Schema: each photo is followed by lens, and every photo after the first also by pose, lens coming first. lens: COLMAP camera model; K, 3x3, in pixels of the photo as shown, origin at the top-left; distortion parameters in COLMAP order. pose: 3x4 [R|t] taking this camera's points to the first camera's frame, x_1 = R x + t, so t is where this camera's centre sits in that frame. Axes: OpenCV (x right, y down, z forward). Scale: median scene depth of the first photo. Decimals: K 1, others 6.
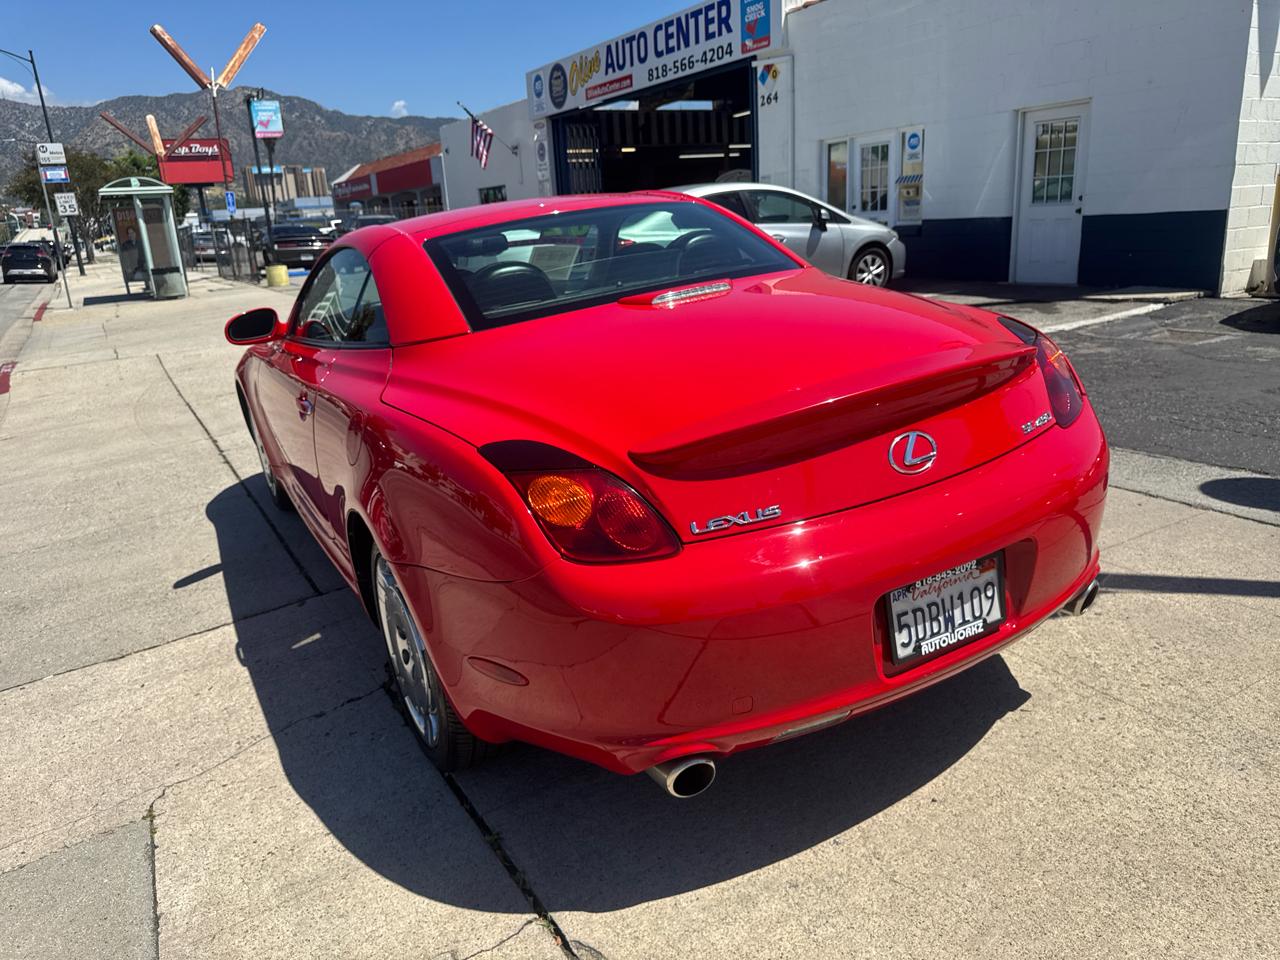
lens RADIAL K [[906.3, 0, 636.1], [0, 906.3, 481.4], [0, 0, 1]] dist [0.001887, -0.007672]
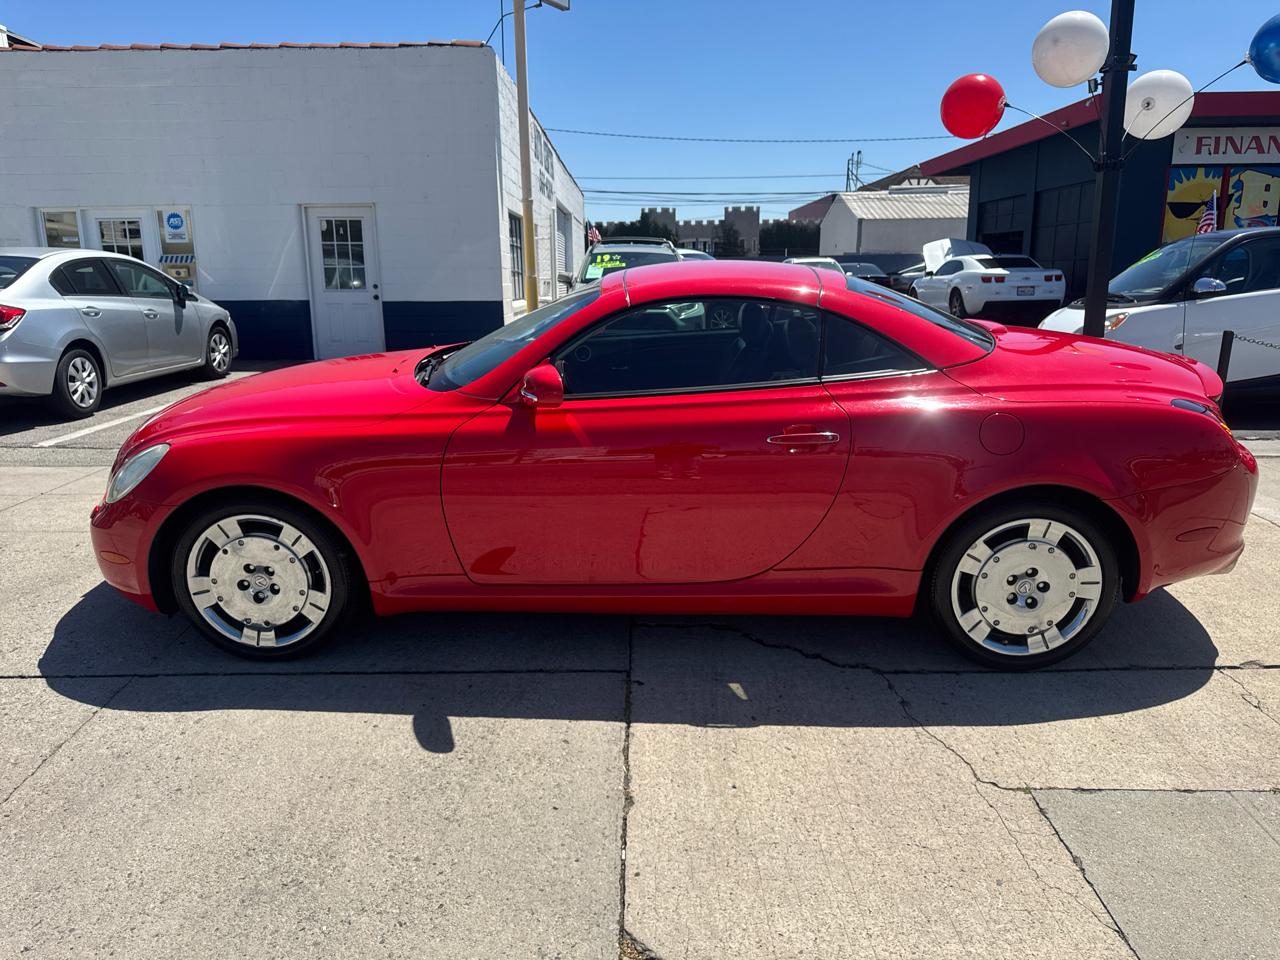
lens RADIAL K [[891.4, 0, 639.5], [0, 891.4, 473.5], [0, 0, 1]] dist [0.019019, -0.024168]
pose [[0.507112, -0.132390, 0.851652, -0.400446], [0.218781, 0.975540, 0.021376, -0.032481], [-0.833650, 0.175485, 0.523672, 0.182956]]
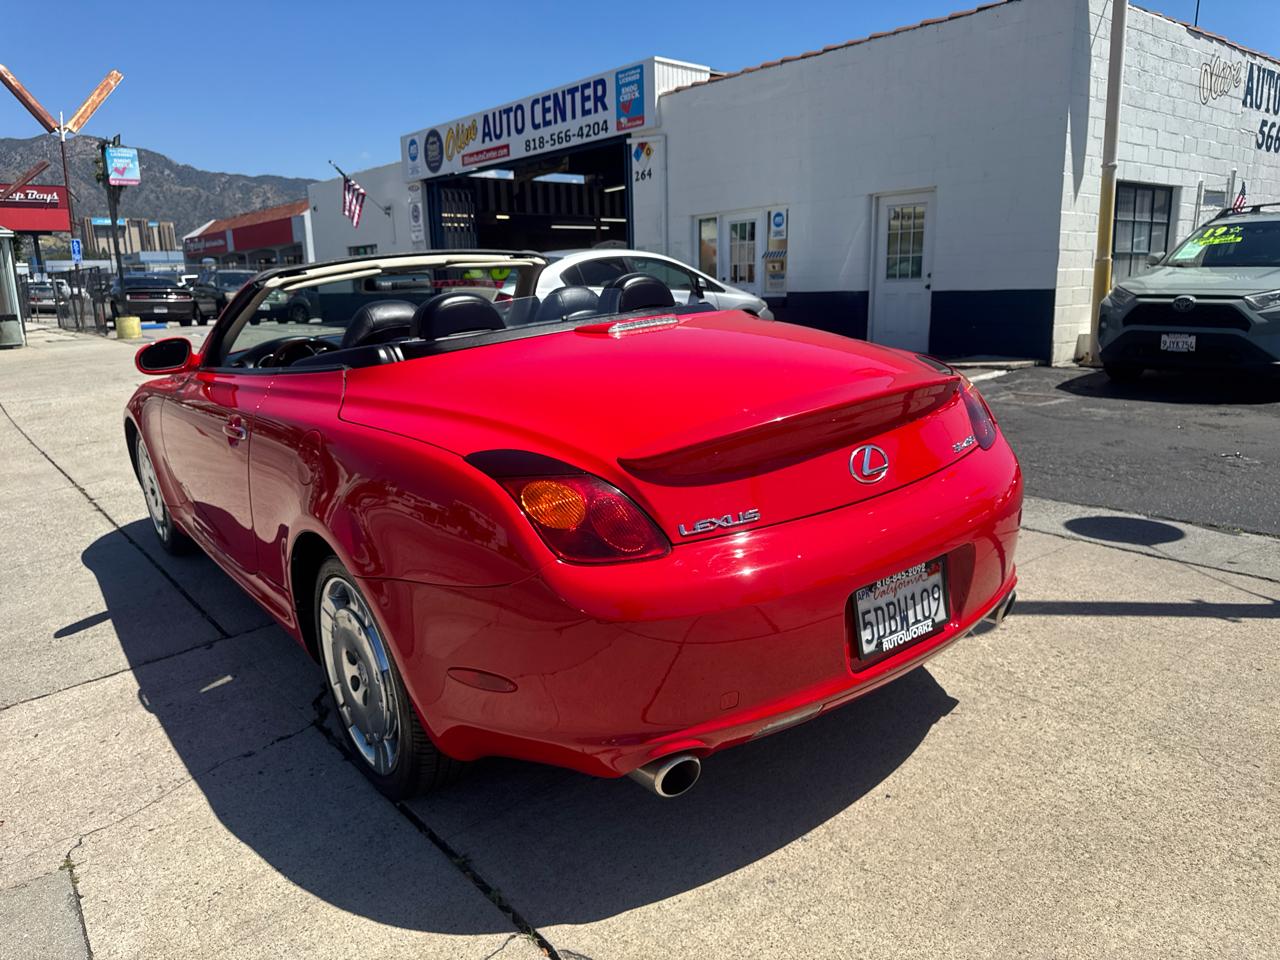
lens RADIAL K [[899.3, 0, 641.4], [0, 899.3, 478.8], [0, 0, 1]] dist [0.019725, -0.028469]
pose [[0.988003, 0.003347, 0.154396, -0.025170], [0.008142, 0.997246, -0.073716, 0.011987], [-0.154217, 0.074089, 0.985255, -0.004627]]
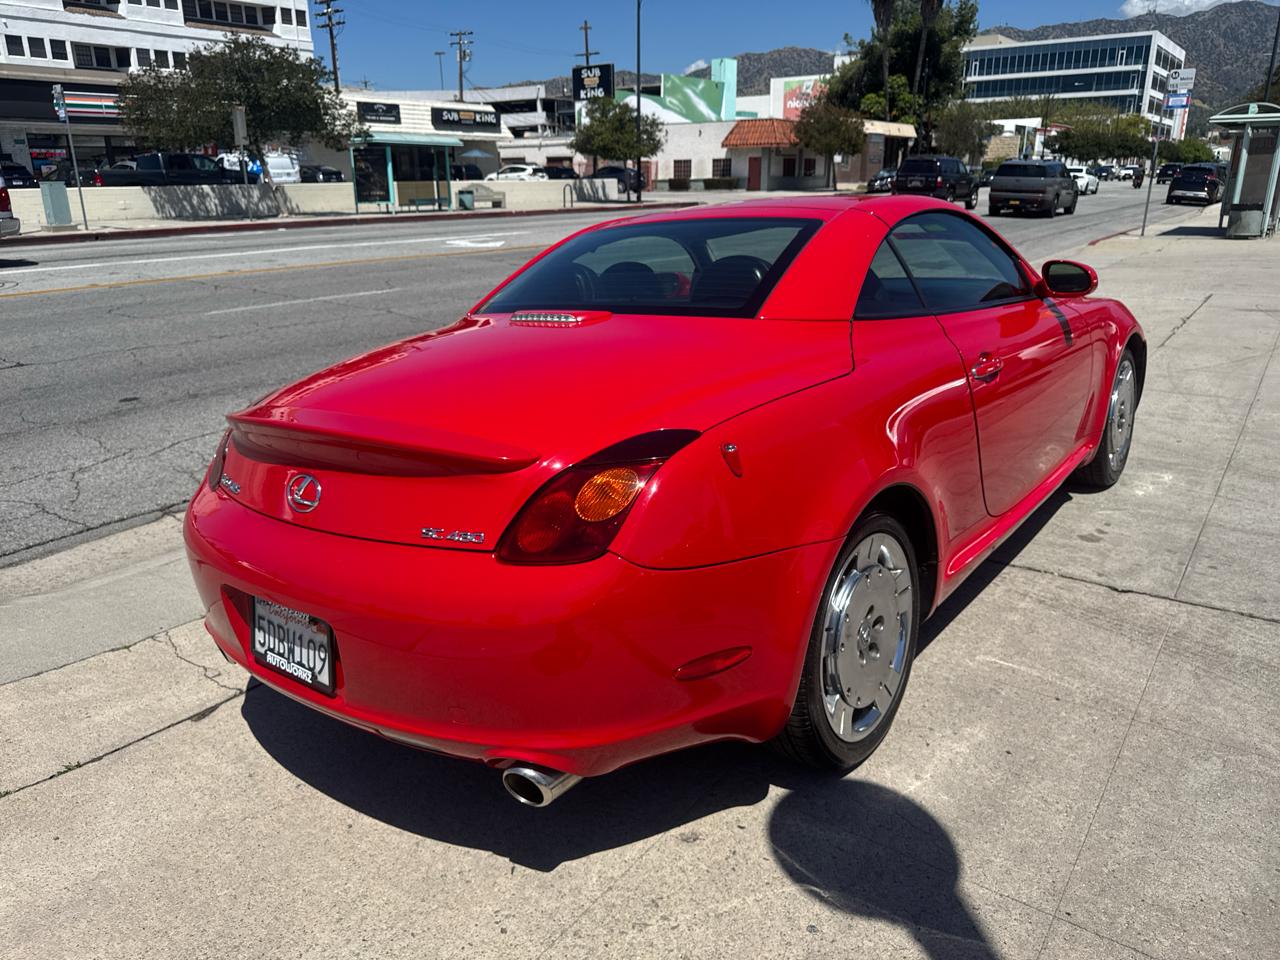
lens RADIAL K [[916.6, 0, 627.1], [0, 916.6, 479.7], [0, 0, 1]] dist [0.001115, -0.005675]
pose [[0.397328, 0.333686, -0.854859, 0.263220], [-0.266210, 0.933401, 0.240613, -0.078459], [0.878215, 0.131970, 0.459697, 0.157276]]
